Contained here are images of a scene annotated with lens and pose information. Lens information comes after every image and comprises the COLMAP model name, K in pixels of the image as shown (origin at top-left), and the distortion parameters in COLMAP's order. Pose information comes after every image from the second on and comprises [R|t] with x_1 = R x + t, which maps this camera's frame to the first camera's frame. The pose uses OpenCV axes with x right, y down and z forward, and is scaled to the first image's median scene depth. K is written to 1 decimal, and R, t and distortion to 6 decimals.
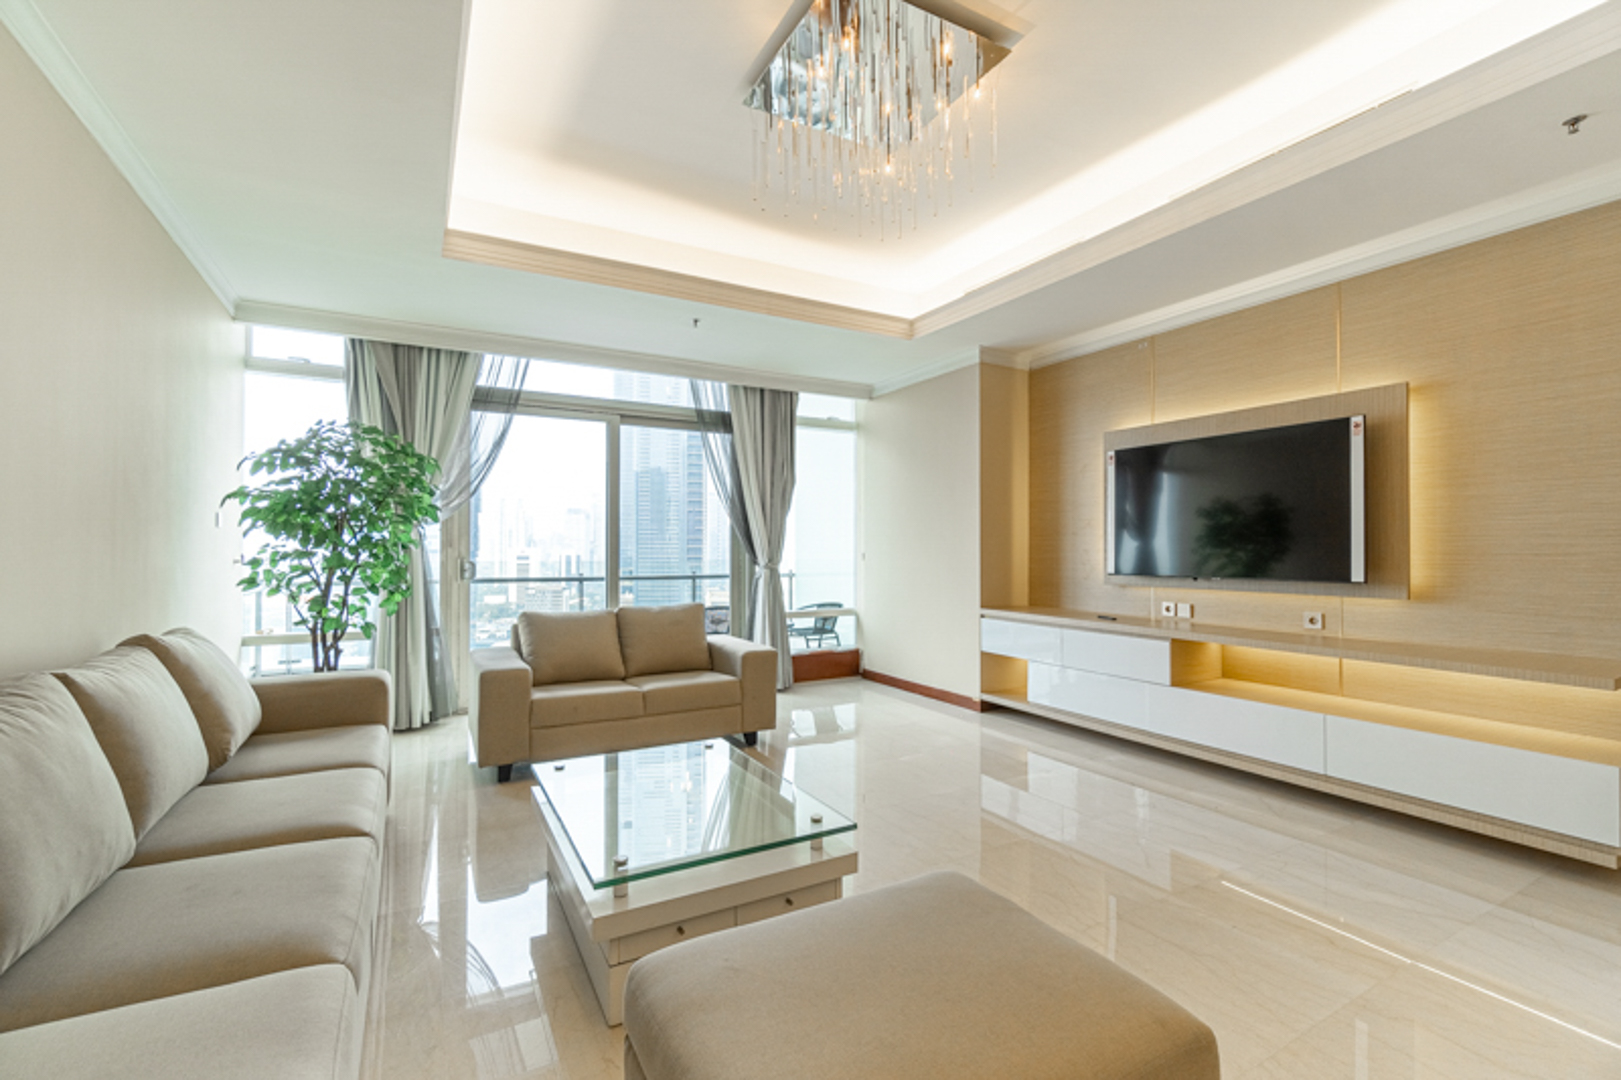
lens RADIAL K [[695.4, 0, 810.5], [0, 695.4, 540.0], [0, 0, 1]] dist [0.001311, 0.000118]
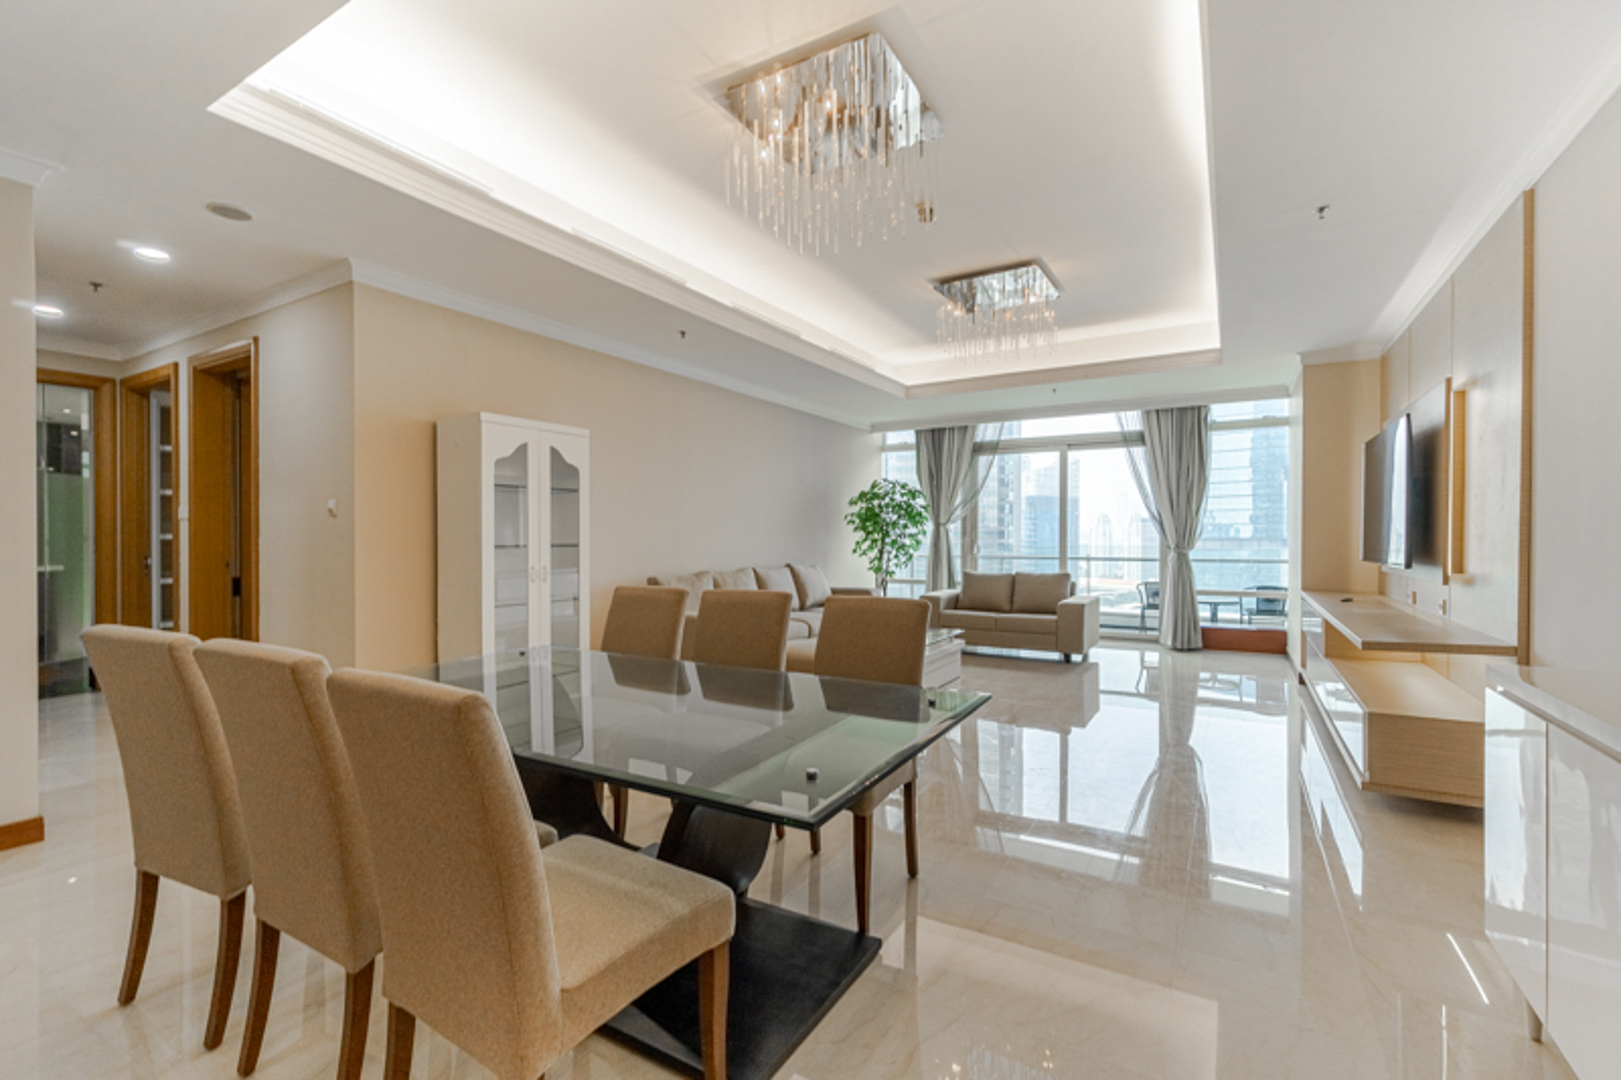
lens RADIAL K [[703.5, 0, 810.5], [0, 703.5, 540.0], [0, 0, 1]] dist [-0.025036, 0.000031]
pose [[0.497681, 0.003581, -0.867353, 1.022331], [0.013318, 0.999842, 0.011769, -0.005913], [0.867258, -0.017408, 0.497554, -0.283528]]
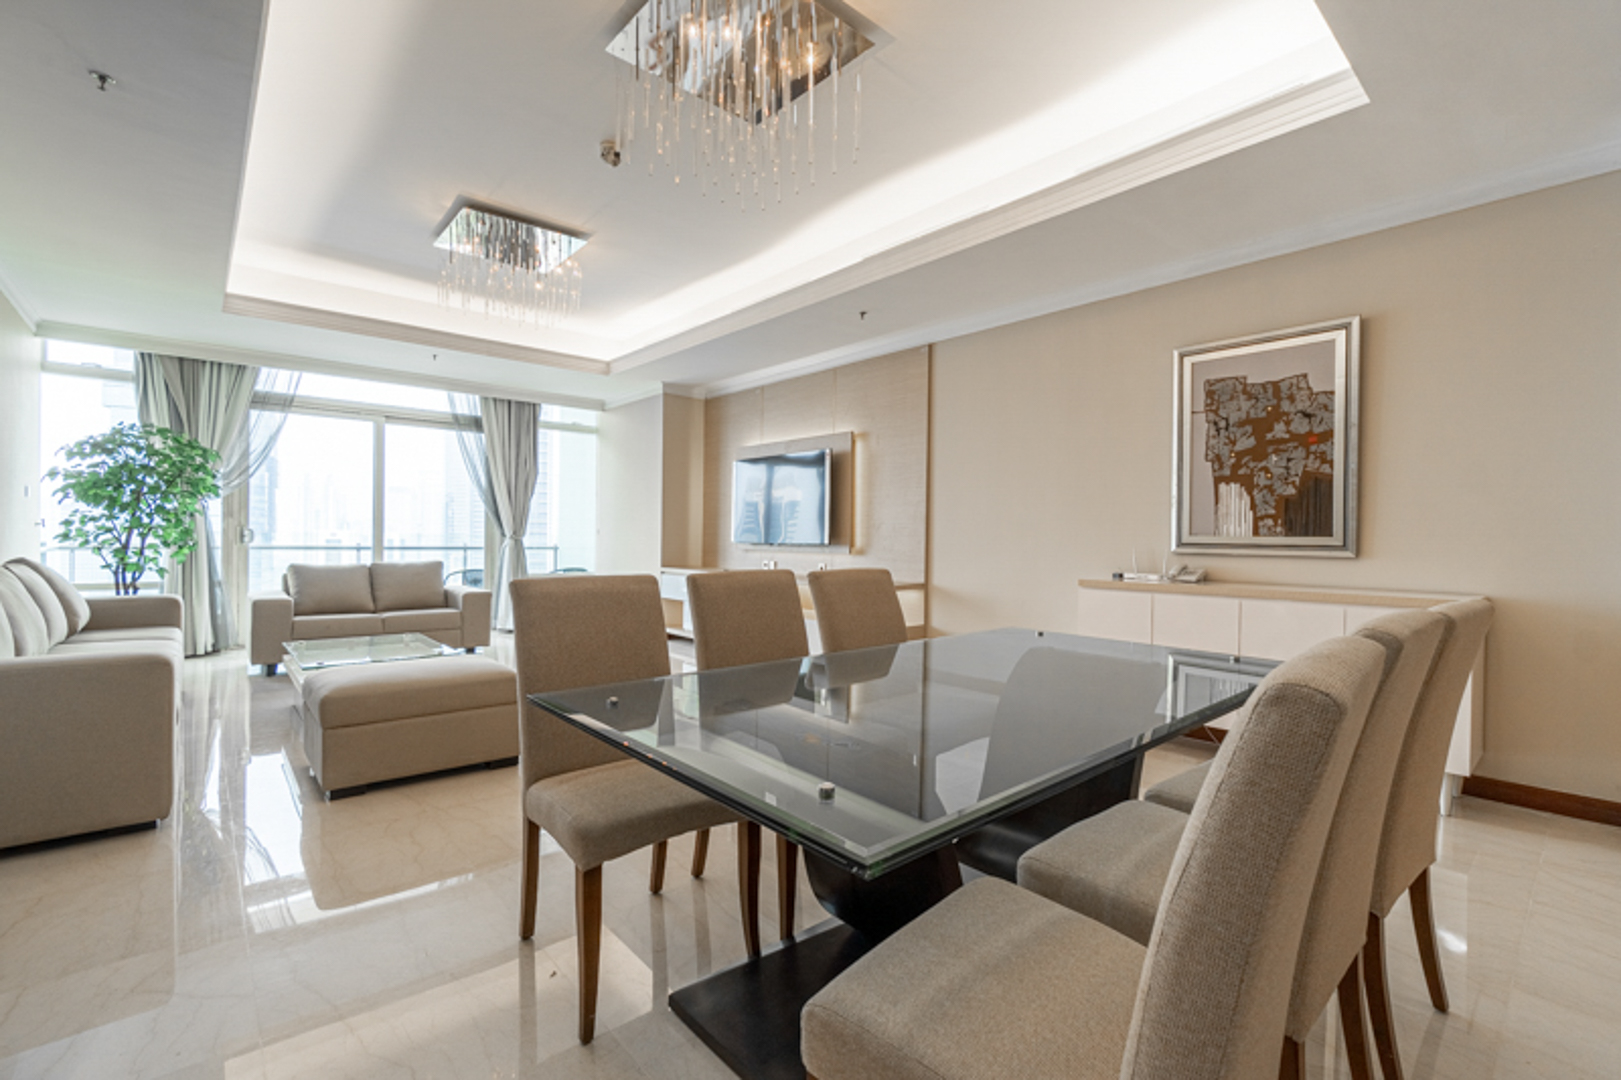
lens RADIAL K [[695.4, 0, 810.5], [0, 695.4, 540.0], [0, 0, 1]] dist [0.001311, 0.000118]
pose [[0.977977, 0.010880, 0.208428, 0.310413], [-0.014934, 0.999728, 0.017888, 0.016307], [-0.208177, -0.020606, 0.977874, -0.569725]]
